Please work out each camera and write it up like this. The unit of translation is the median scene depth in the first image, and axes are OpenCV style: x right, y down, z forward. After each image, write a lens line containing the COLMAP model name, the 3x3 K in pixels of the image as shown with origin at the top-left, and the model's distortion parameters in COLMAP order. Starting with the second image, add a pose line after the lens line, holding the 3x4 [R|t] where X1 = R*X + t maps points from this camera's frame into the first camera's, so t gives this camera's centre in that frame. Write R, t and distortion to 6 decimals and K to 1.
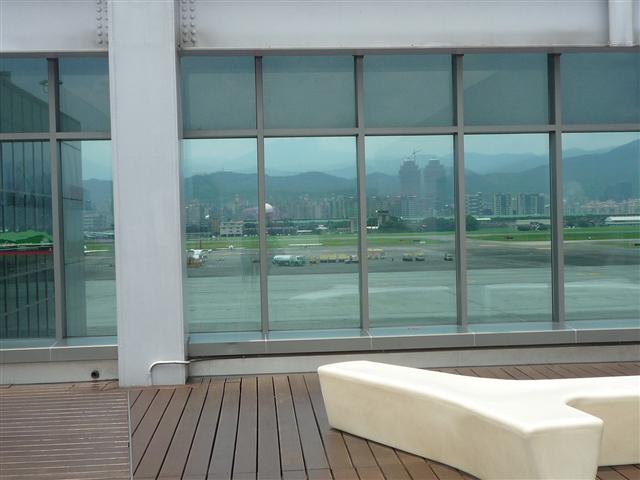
lens RADIAL K [[860.2, 0, 320.0], [0, 860.2, 240.1], [0, 0, 1]] dist [-0.012138, 0.000000]
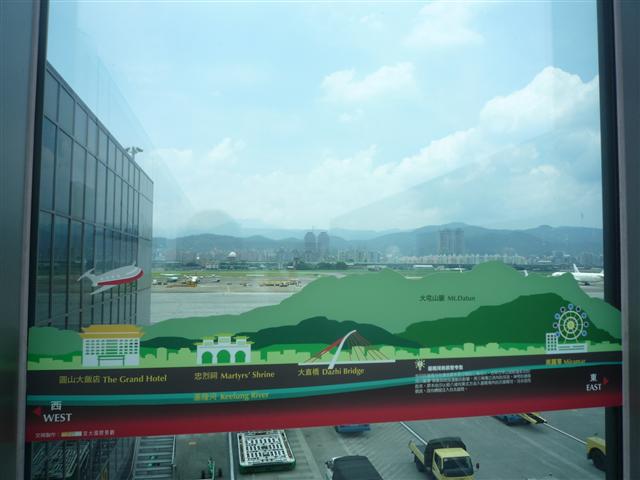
lens RADIAL K [[463.4, 0, 319.4], [0, 463.4, 240.6], [0, 0, 1]] dist [-0.046063, 0.001910]
pose [[0.991154, 0.036886, 0.127484, -0.380405], [-0.027688, 0.996934, -0.073185, -0.008604], [-0.129793, 0.069008, 0.989137, 0.917742]]
